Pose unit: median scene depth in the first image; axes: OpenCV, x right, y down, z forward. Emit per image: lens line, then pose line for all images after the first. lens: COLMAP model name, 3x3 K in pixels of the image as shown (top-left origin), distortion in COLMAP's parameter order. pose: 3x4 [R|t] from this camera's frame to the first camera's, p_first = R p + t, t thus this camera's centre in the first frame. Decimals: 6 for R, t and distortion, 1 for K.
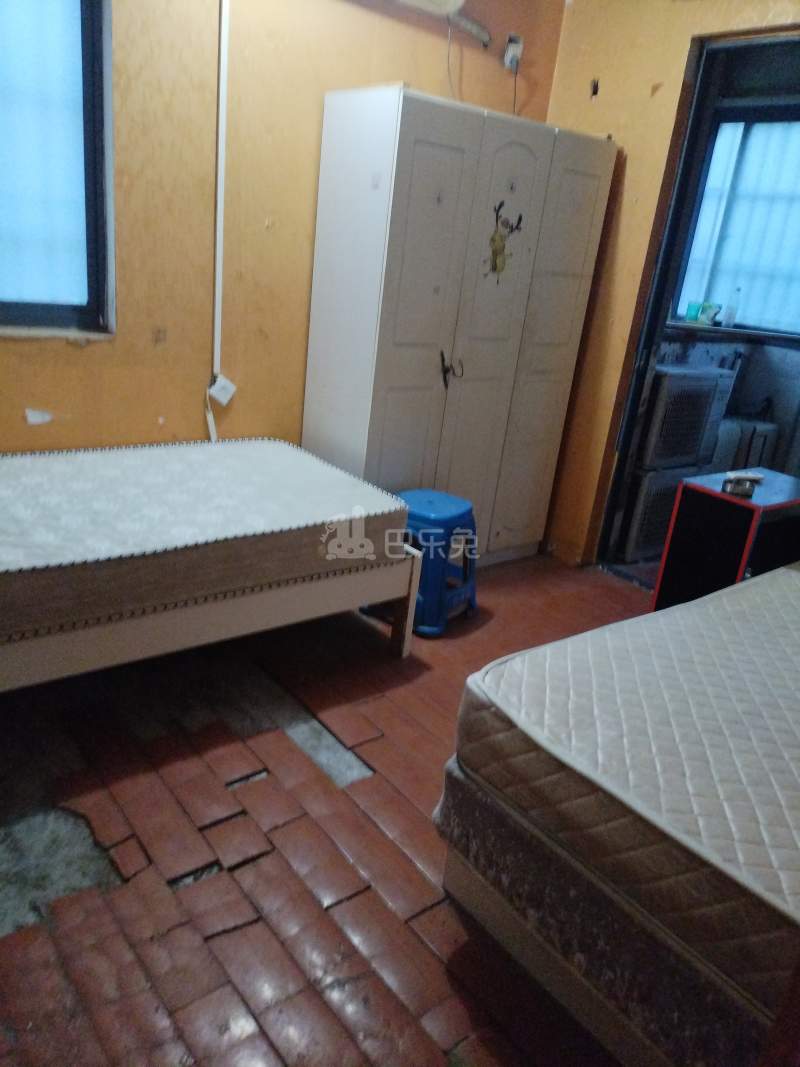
lens RADIAL K [[820.6, 0, 403.2], [0, 820.6, 530.2], [0, 0, 1]] dist [0.119264, -0.164020]
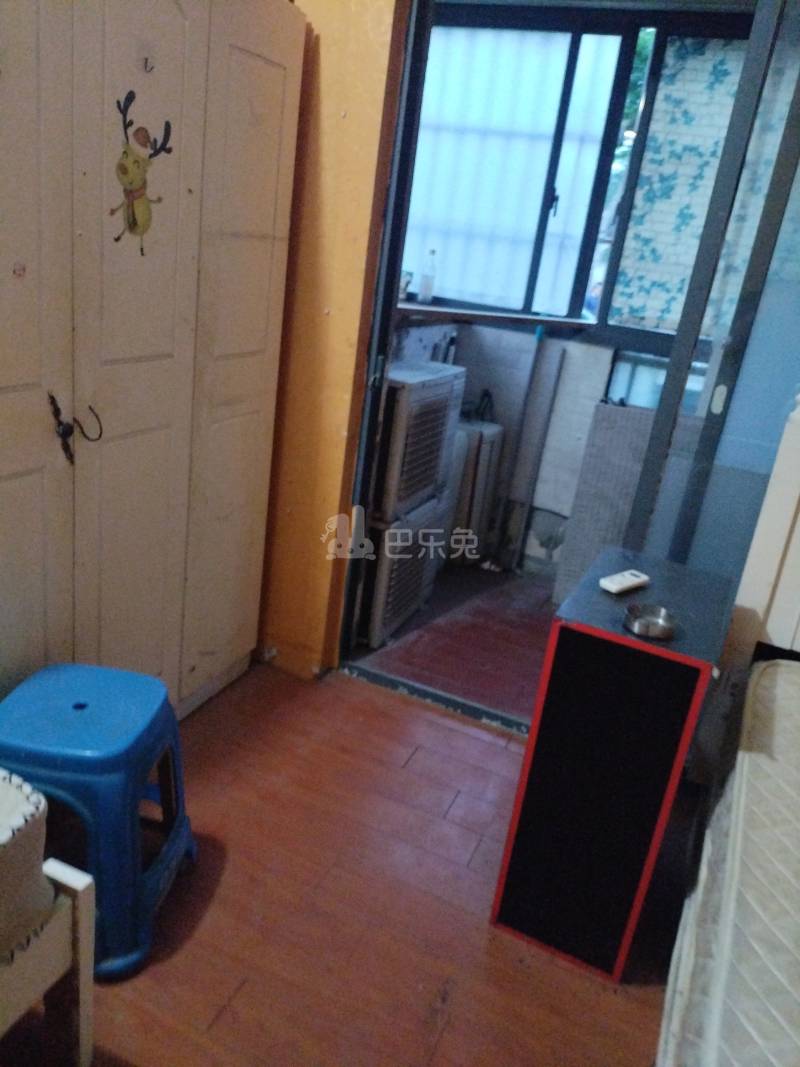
lens RADIAL K [[820.6, 0, 403.2], [0, 820.6, 530.2], [0, 0, 1]] dist [0.119264, -0.164020]
pose [[0.886182, -0.157418, 0.435777, 0.003557], [0.129879, 0.987206, 0.092495, -0.169573], [-0.444762, -0.025369, 0.895289, 0.499460]]
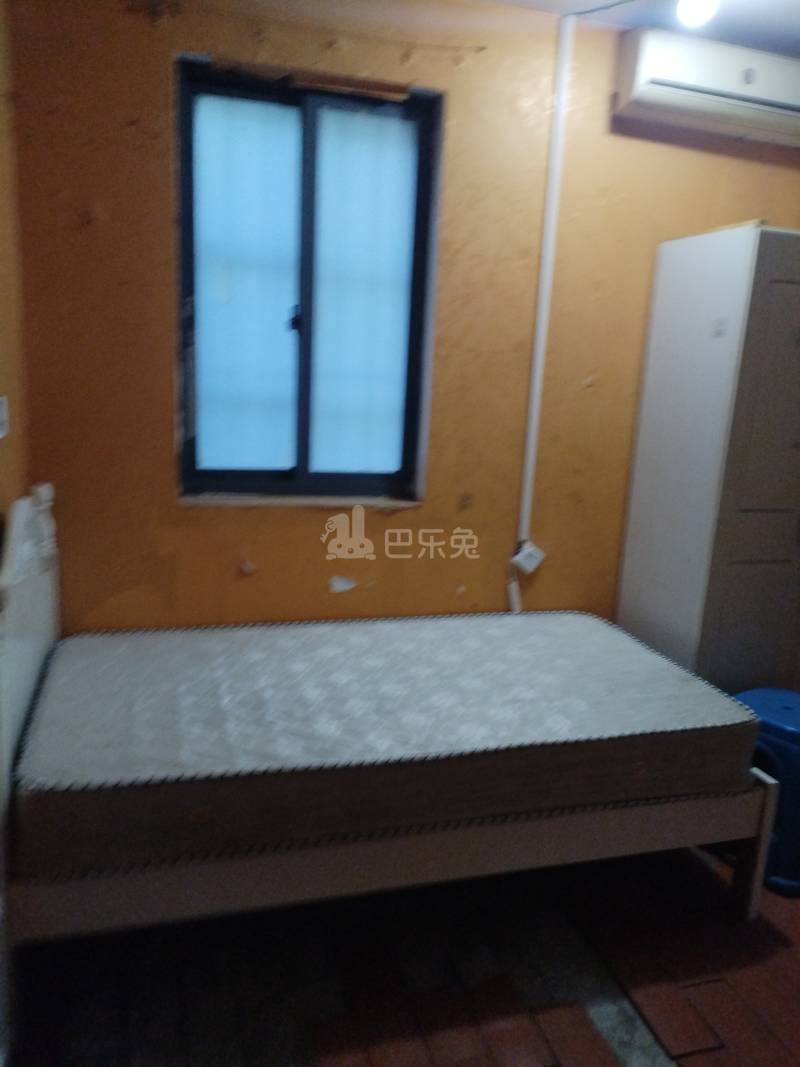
lens RADIAL K [[802.2, 0, 350.2], [0, 802.2, 532.8], [0, 0, 1]] dist [0.008057, 0.002328]
pose [[0.906446, 0.018461, -0.421918, -0.025379], [-0.086571, 0.985951, -0.142850, -0.055094], [0.413354, 0.166012, 0.895309, 0.127270]]
